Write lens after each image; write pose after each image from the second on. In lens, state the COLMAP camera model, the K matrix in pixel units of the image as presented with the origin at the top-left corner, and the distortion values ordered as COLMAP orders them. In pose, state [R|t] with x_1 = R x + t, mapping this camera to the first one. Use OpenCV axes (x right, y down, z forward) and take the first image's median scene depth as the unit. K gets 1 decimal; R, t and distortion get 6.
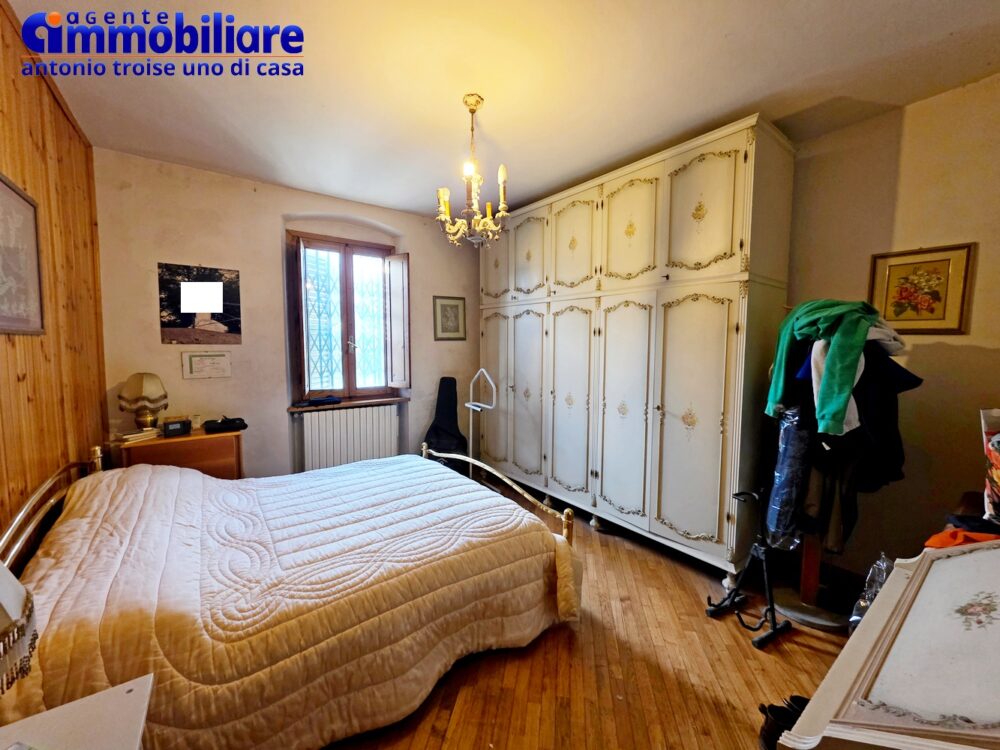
lens RADIAL K [[403.3, 0, 503.5], [0, 403.3, 365.5], [0, 0, 1]] dist [0.001722, 0.000318]
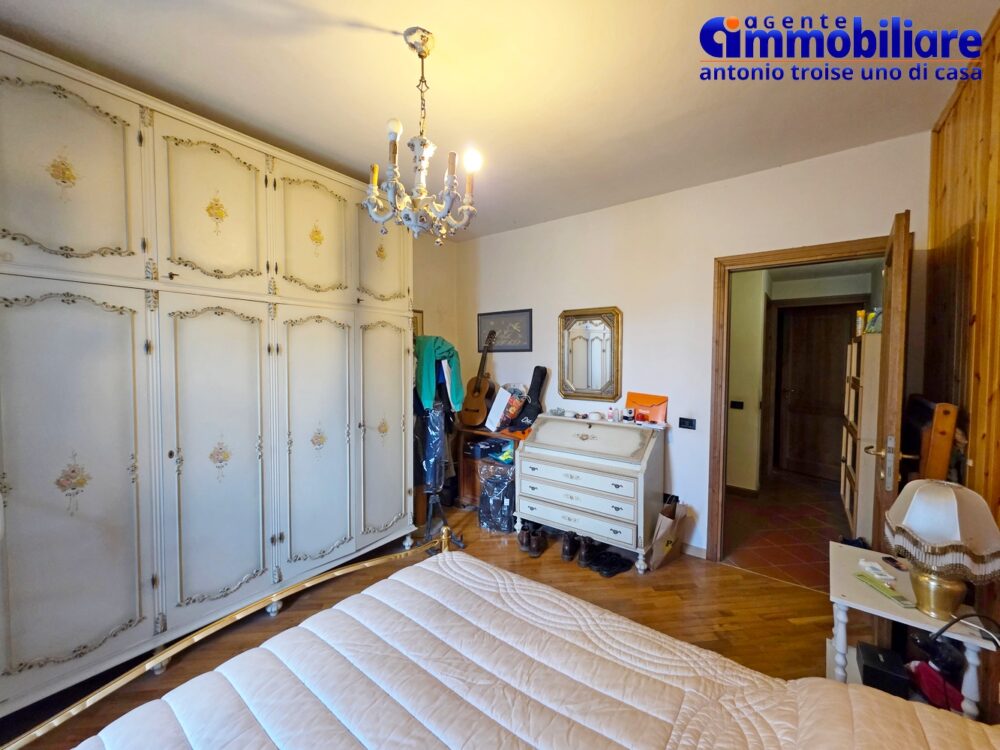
lens RADIAL K [[403.3, 0, 502.7], [0, 403.3, 379.5], [0, 0, 1]] dist [0.001722, 0.000318]
pose [[-0.275094, -0.044132, 0.960404, -0.644061], [0.064474, 0.995850, 0.064228, -0.050632], [-0.959253, 0.079590, -0.271107, 0.841222]]
